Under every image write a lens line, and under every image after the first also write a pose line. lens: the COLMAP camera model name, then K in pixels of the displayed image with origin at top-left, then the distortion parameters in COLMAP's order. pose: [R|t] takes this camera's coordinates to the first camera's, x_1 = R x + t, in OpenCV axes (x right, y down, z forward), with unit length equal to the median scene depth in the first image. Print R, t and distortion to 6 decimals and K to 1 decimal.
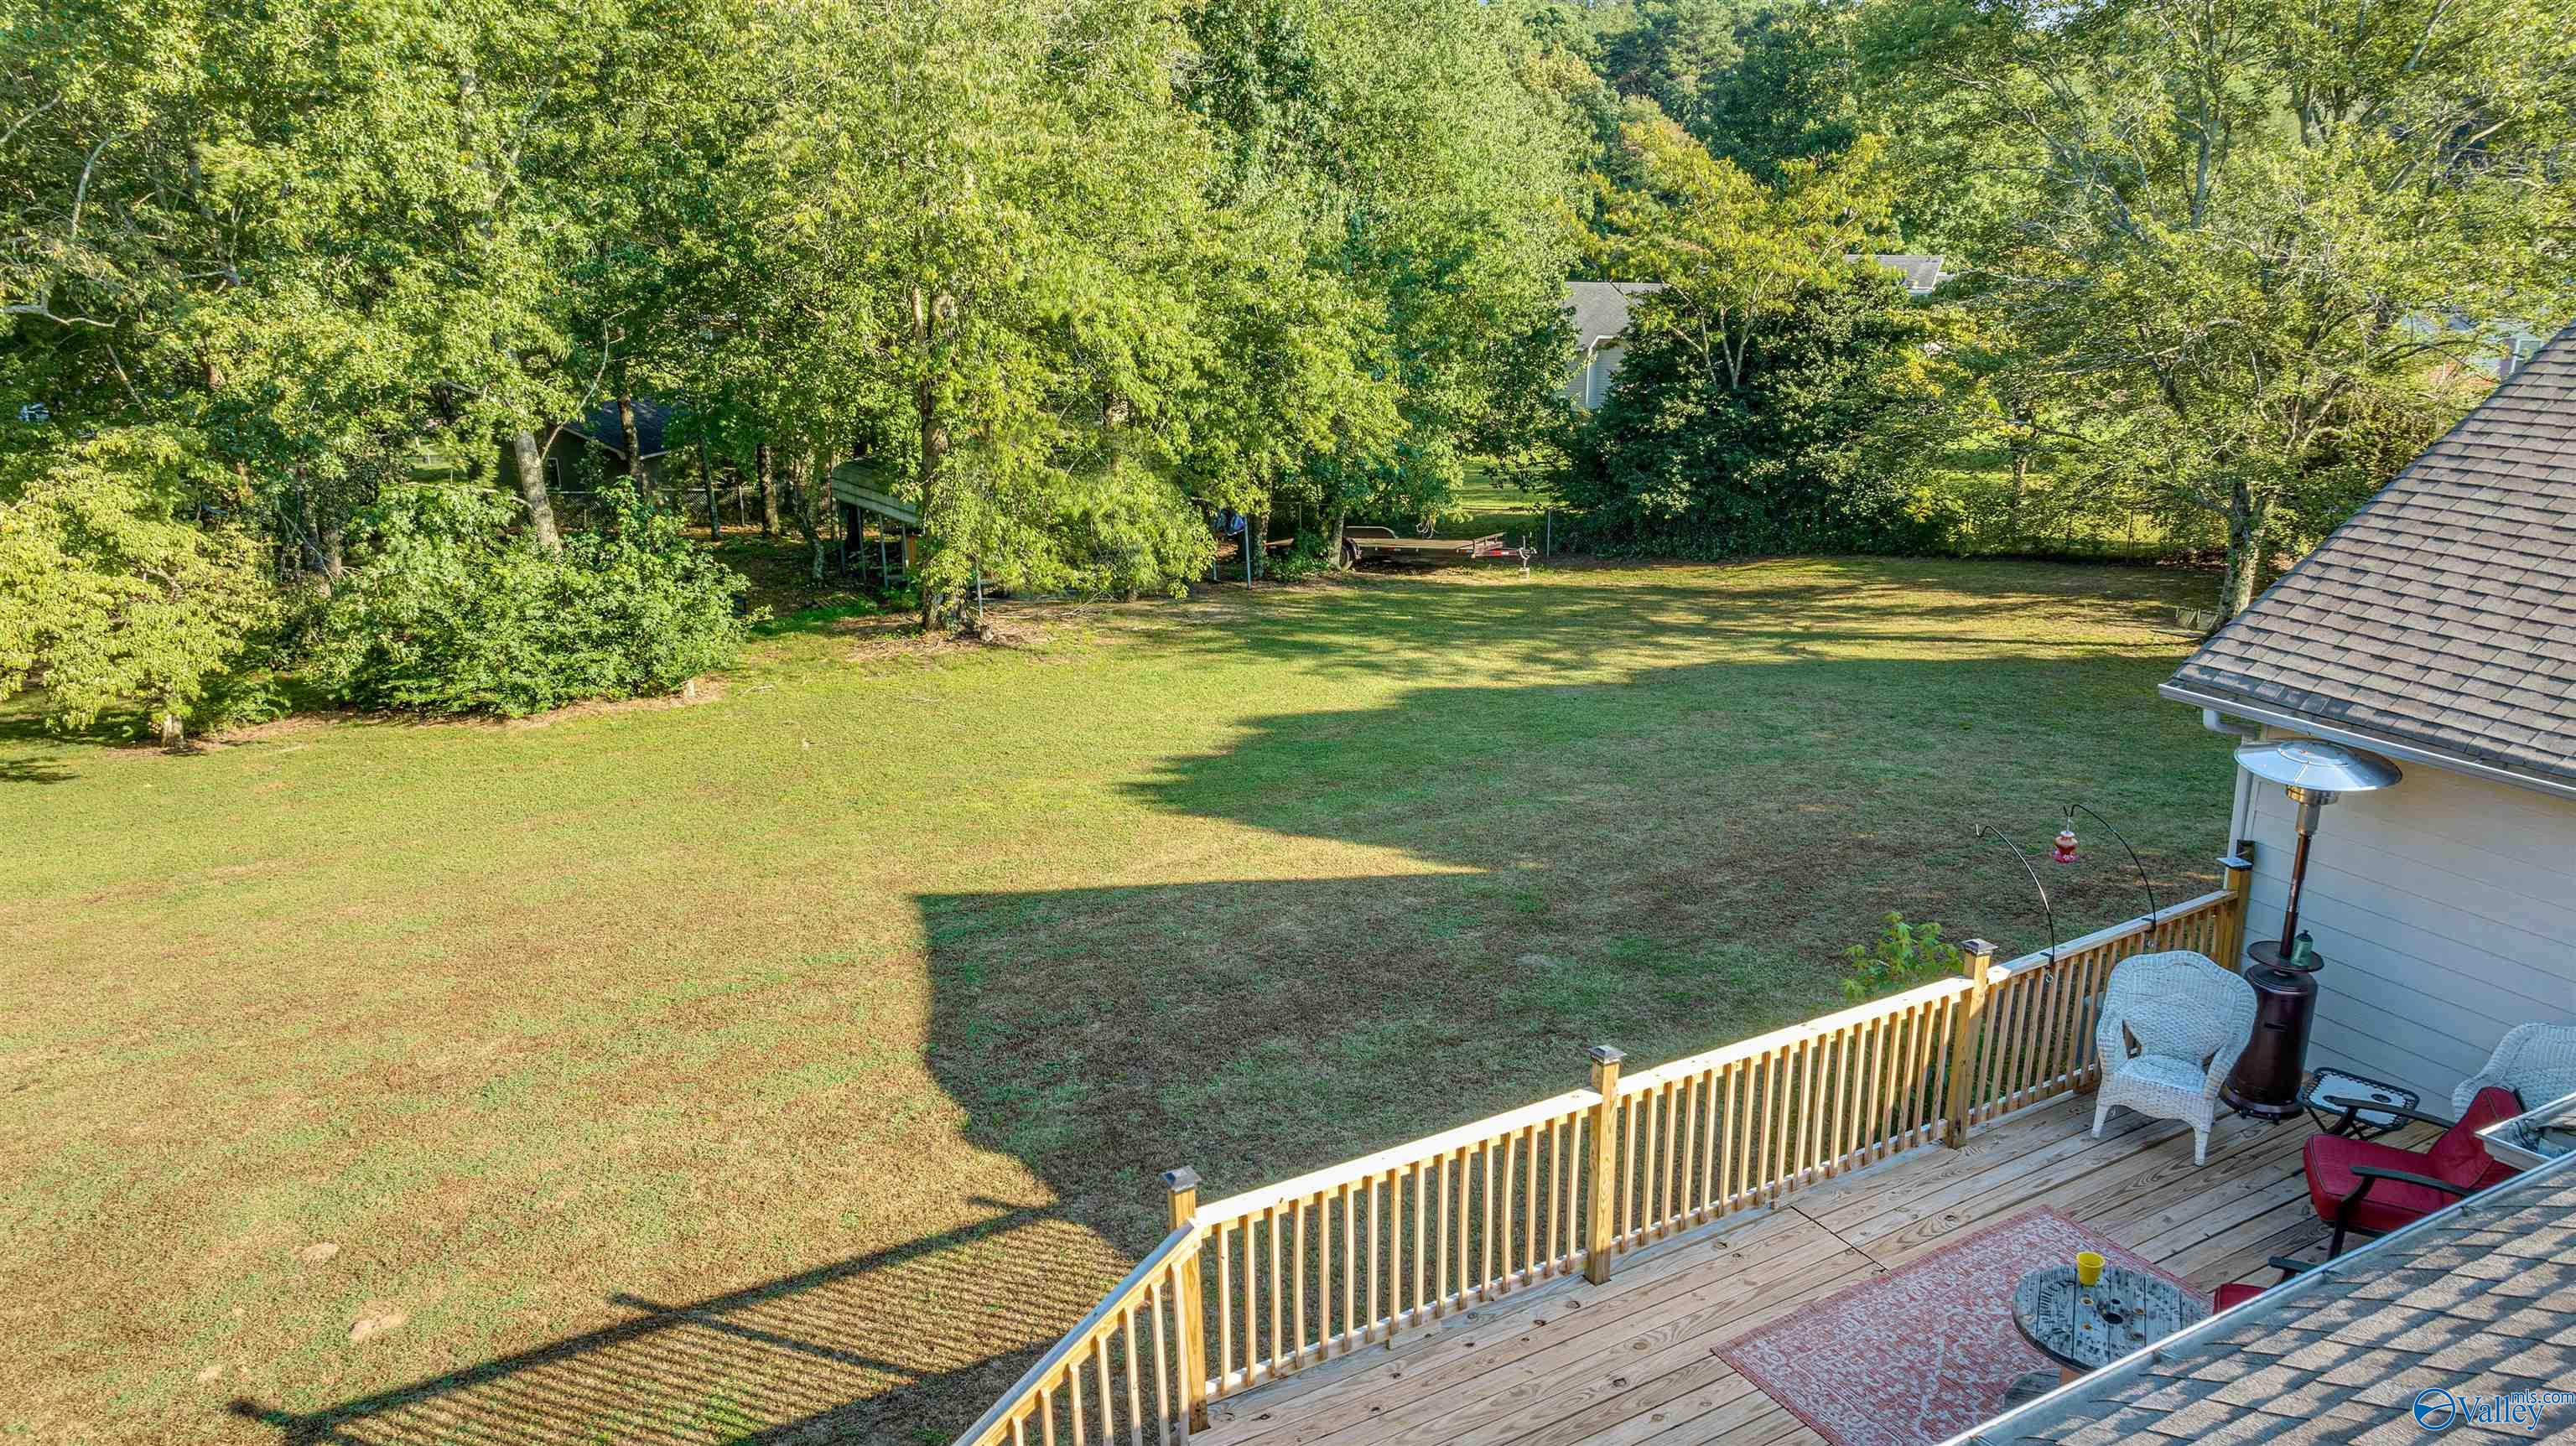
lens RADIAL K [[1804.3, 0, 1285.1], [0, 1804.3, 734.2], [0, 0, 1]] dist [-0.012400, 0.006797]
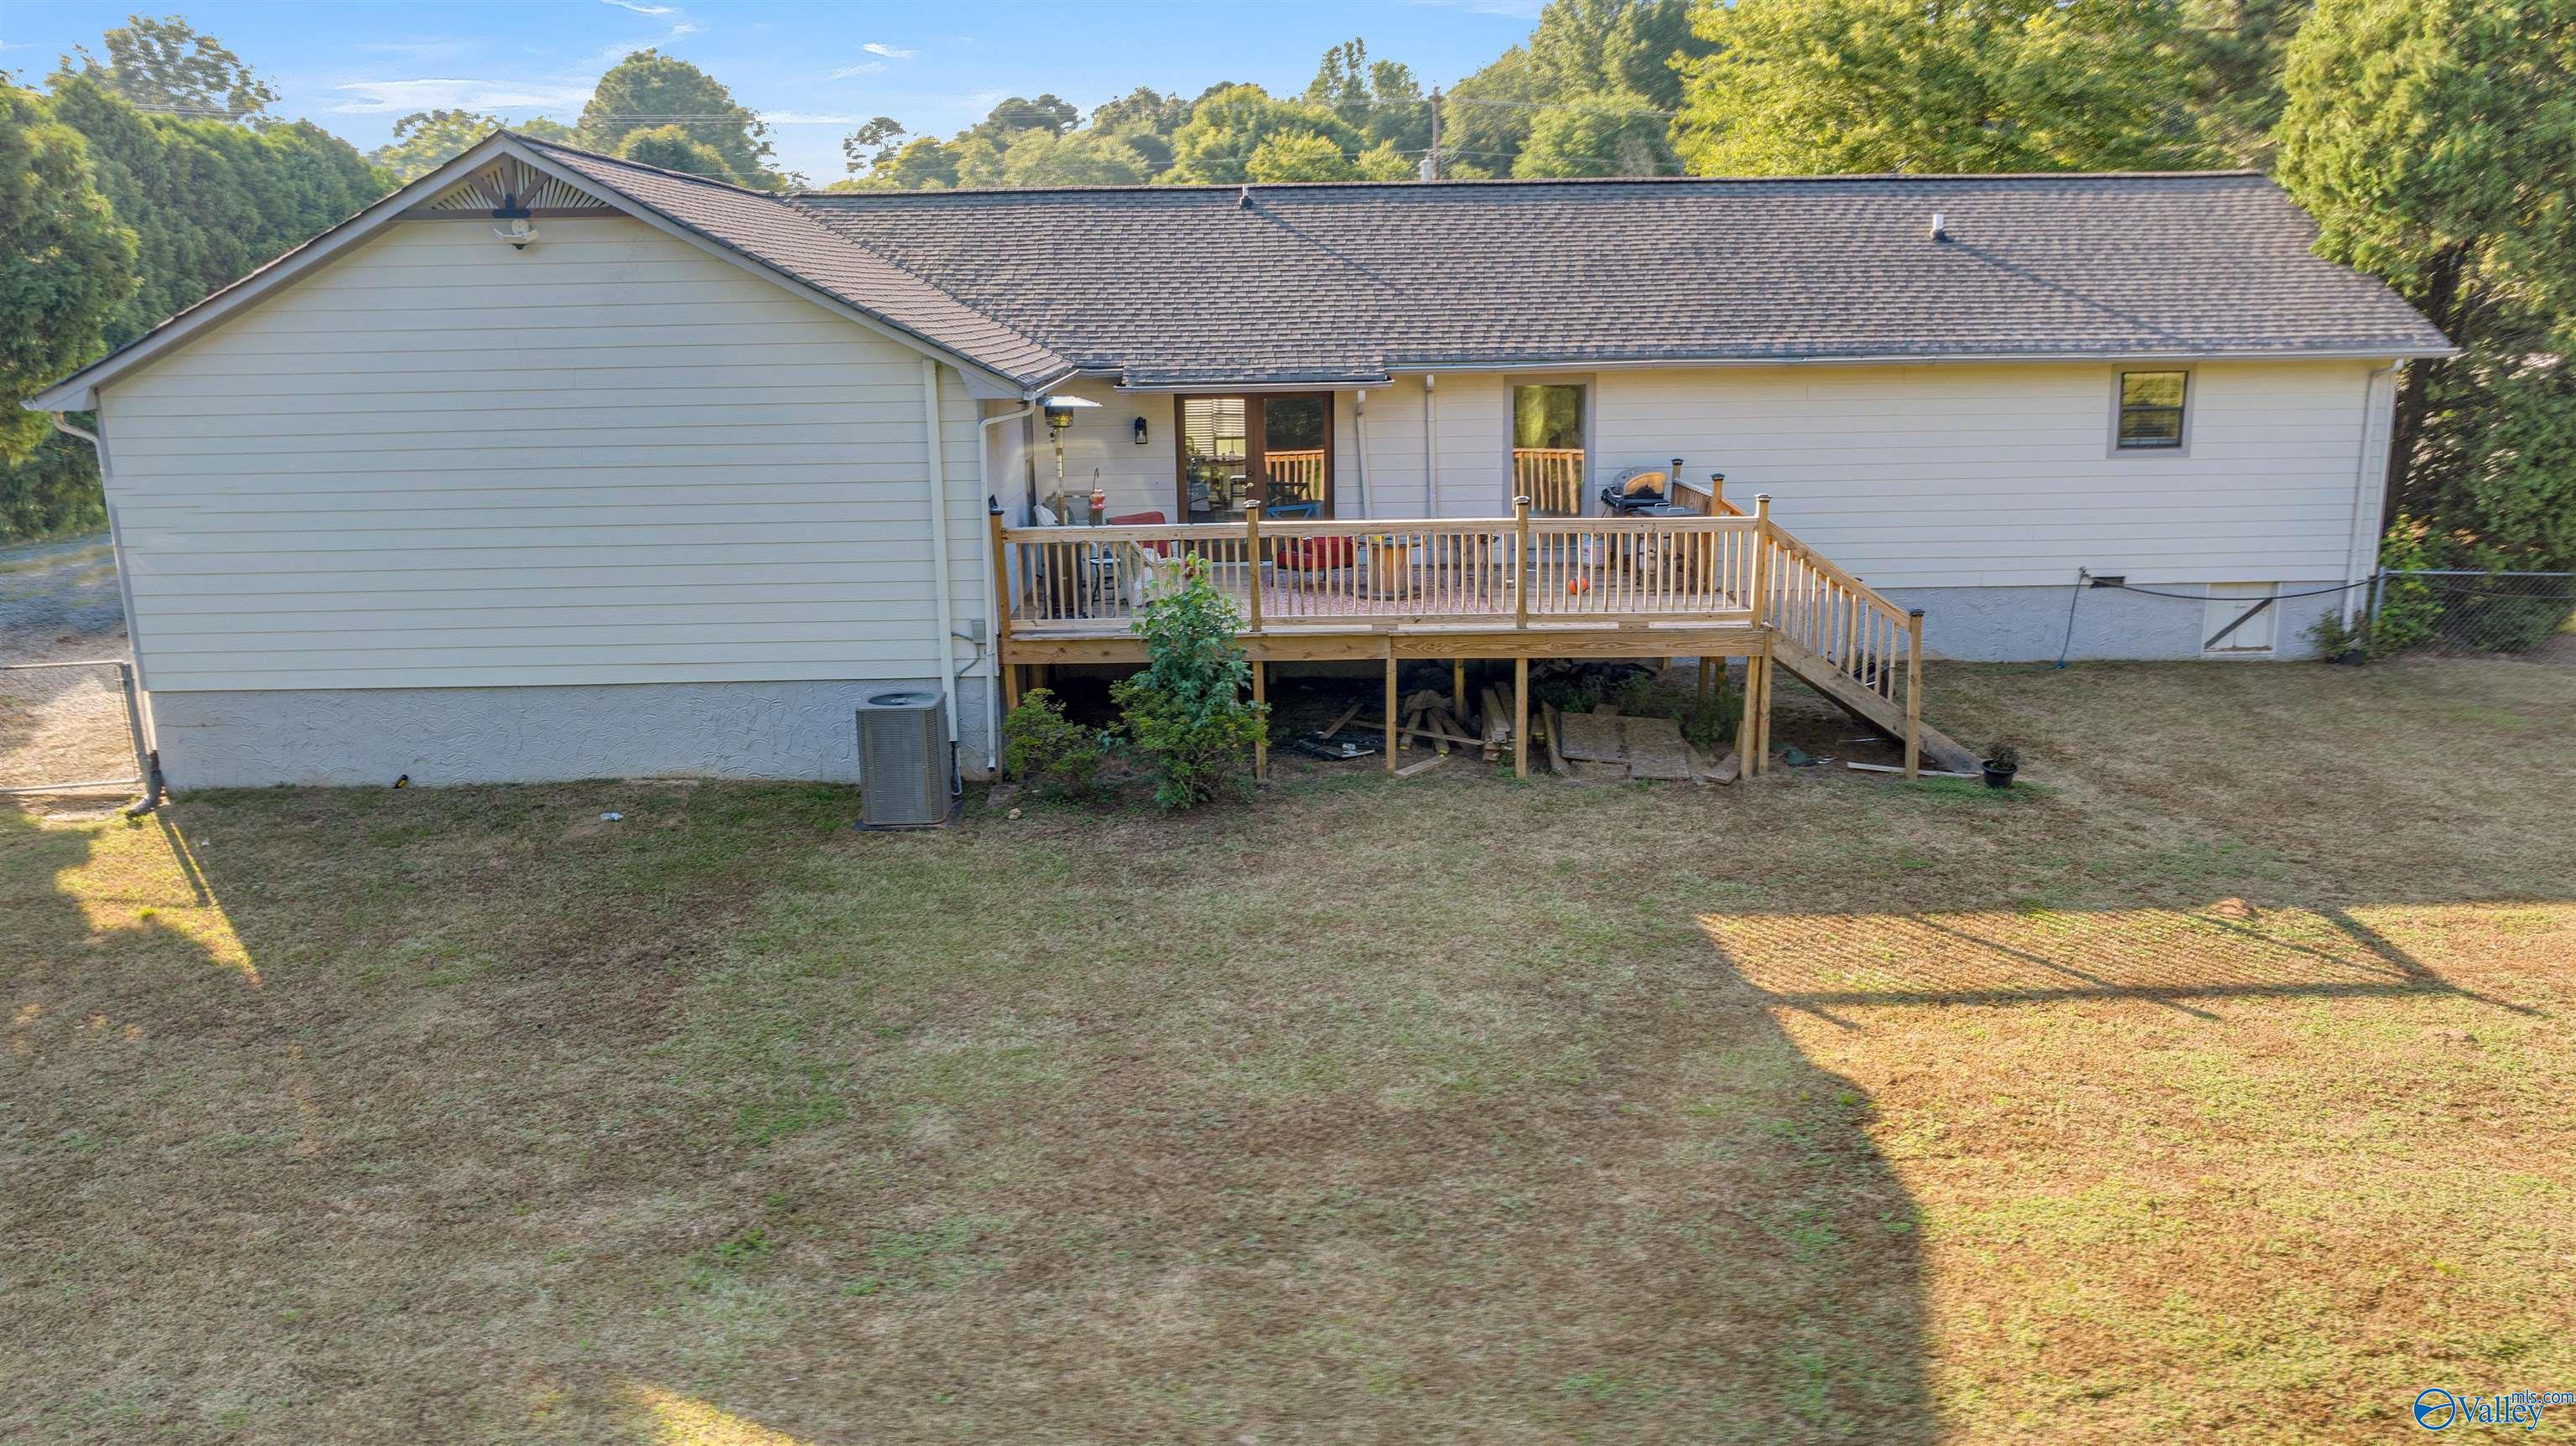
lens RADIAL K [[1804.3, 0, 1285.1], [0, 1804.3, 734.2], [0, 0, 1]] dist [-0.012400, 0.006797]
pose [[-0.885450, -0.080626, 0.457687, -0.216924], [0.163994, 0.867274, 0.470045, -0.241542], [-0.434838, 0.491259, -0.754705, 1.167702]]
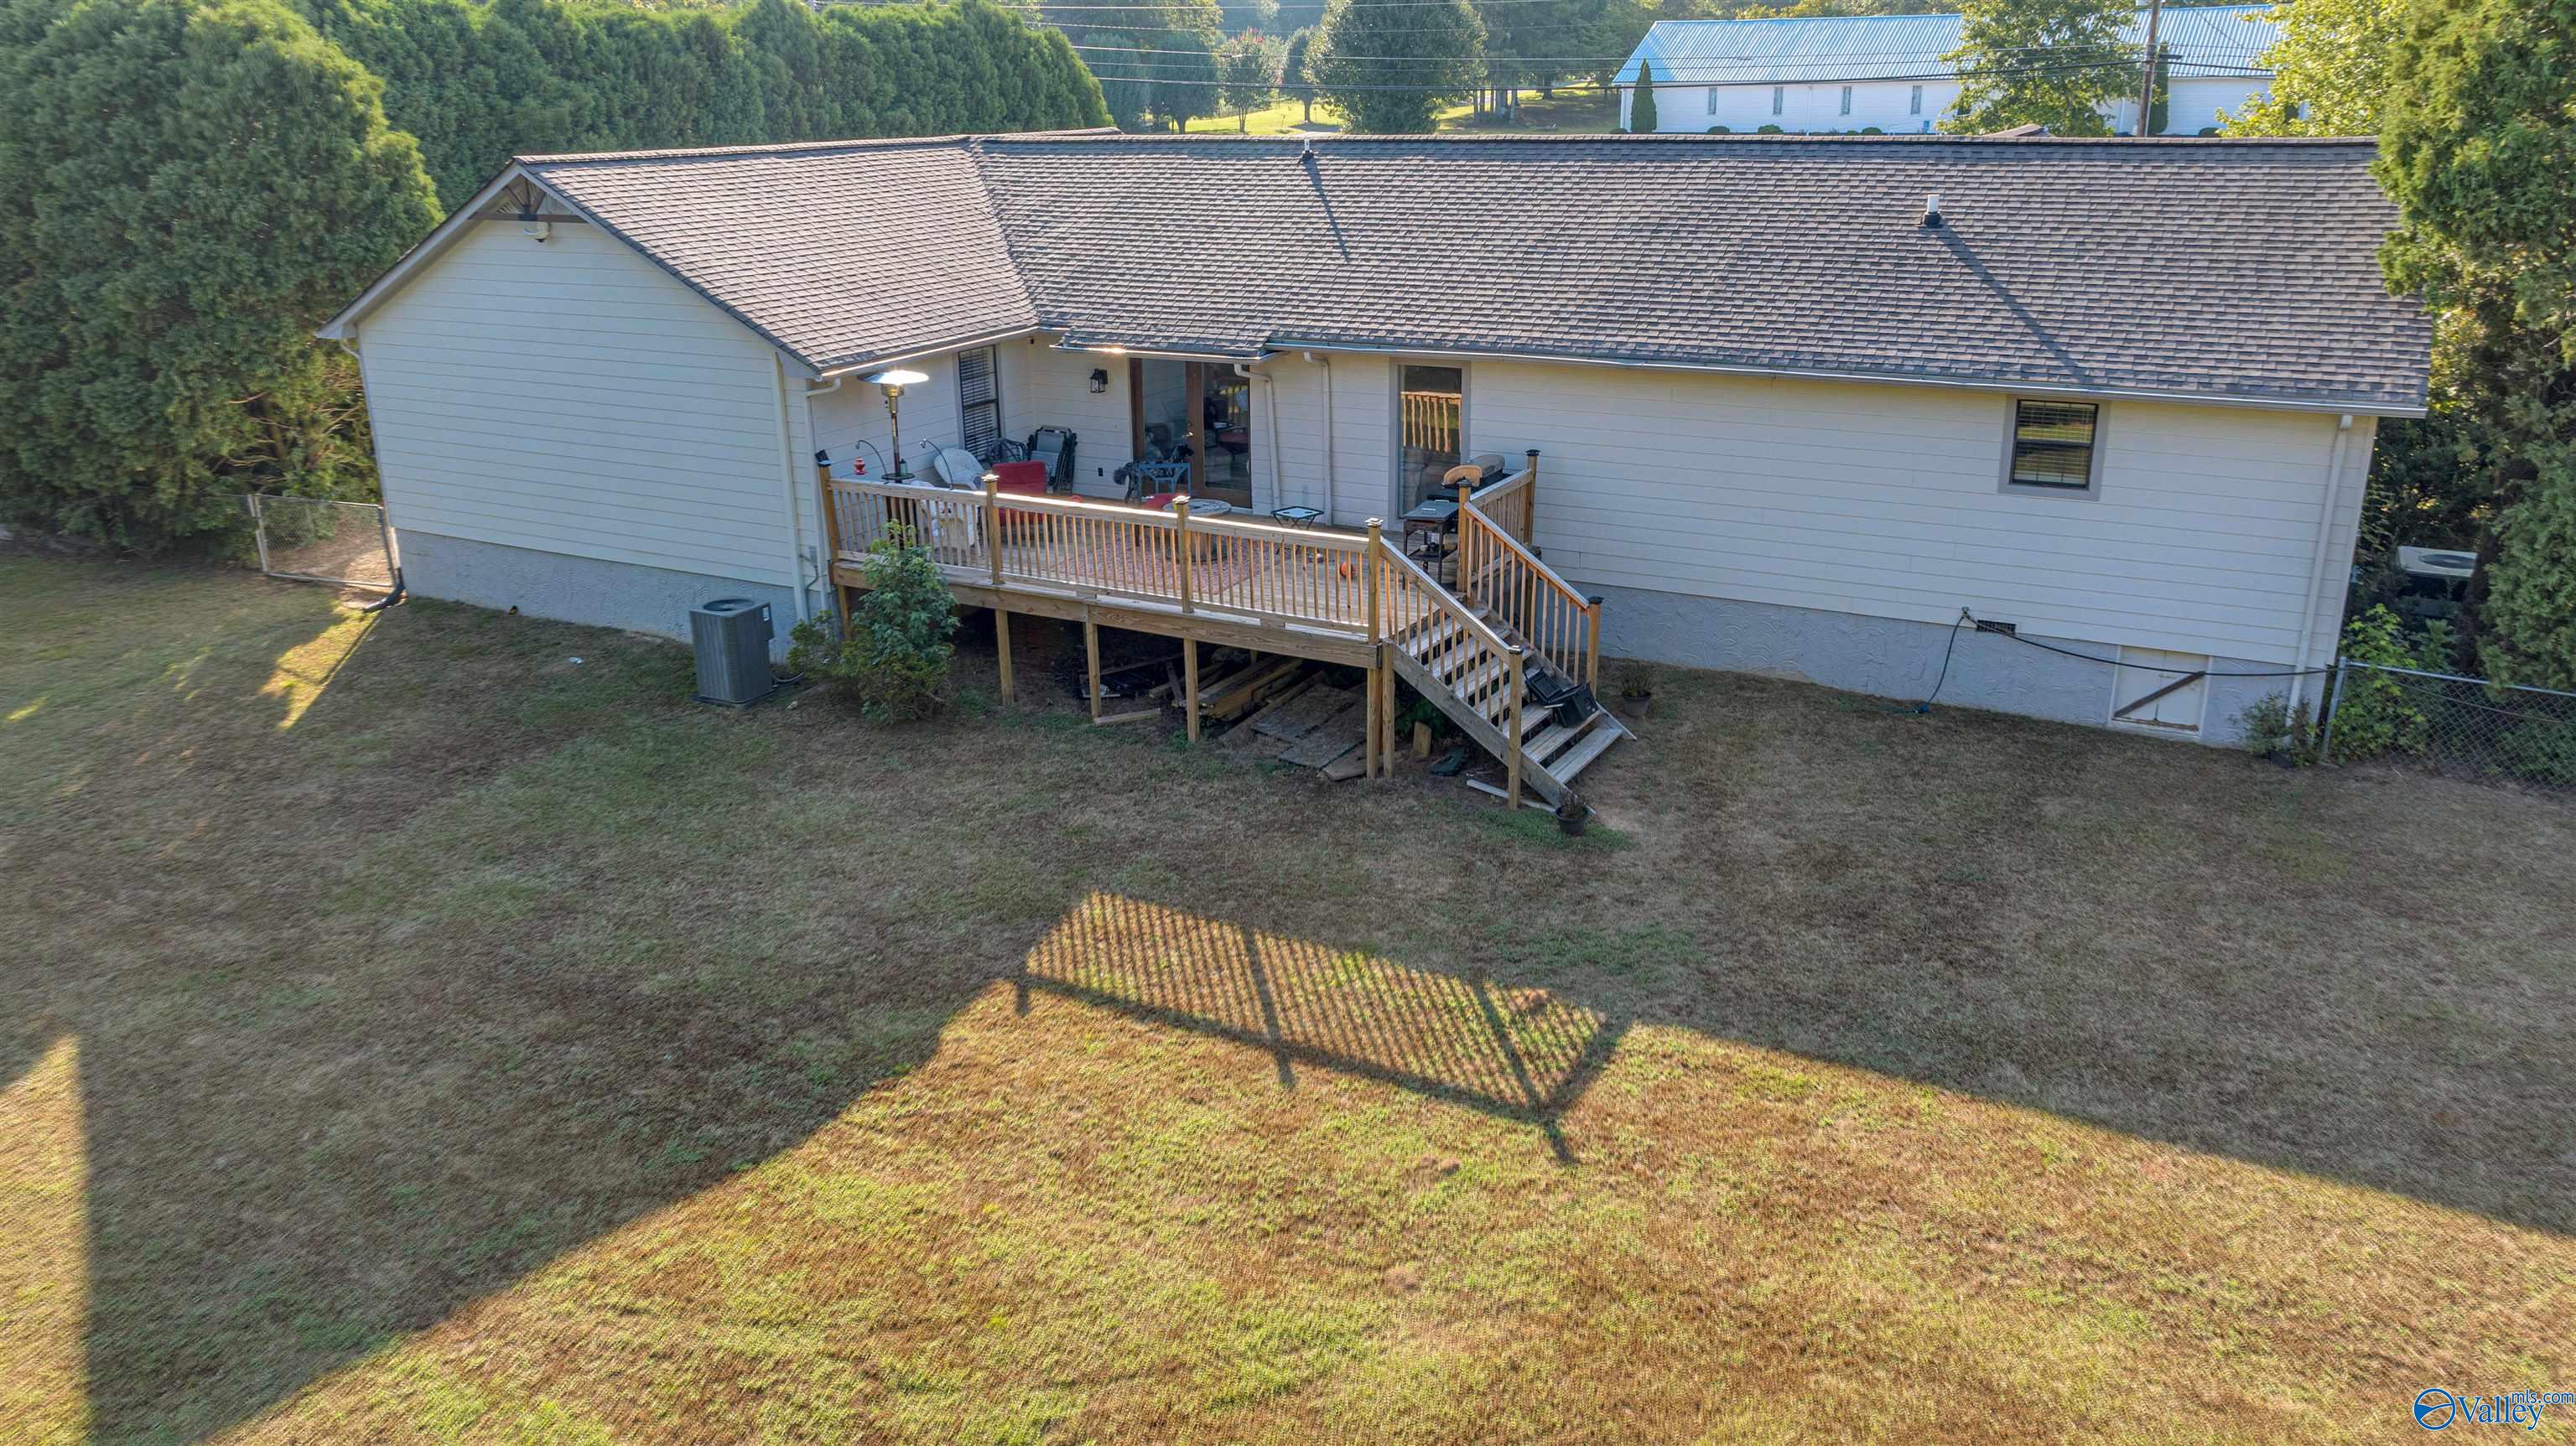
lens RADIAL K [[1804.3, 0, 1285.1], [0, 1804.3, 734.2], [0, 0, 1]] dist [-0.012400, 0.006797]
pose [[-0.542606, -0.264268, 0.797333, -0.736058], [0.270580, 0.843636, 0.463752, -0.241816], [-0.795214, 0.467377, -0.386256, 0.807401]]
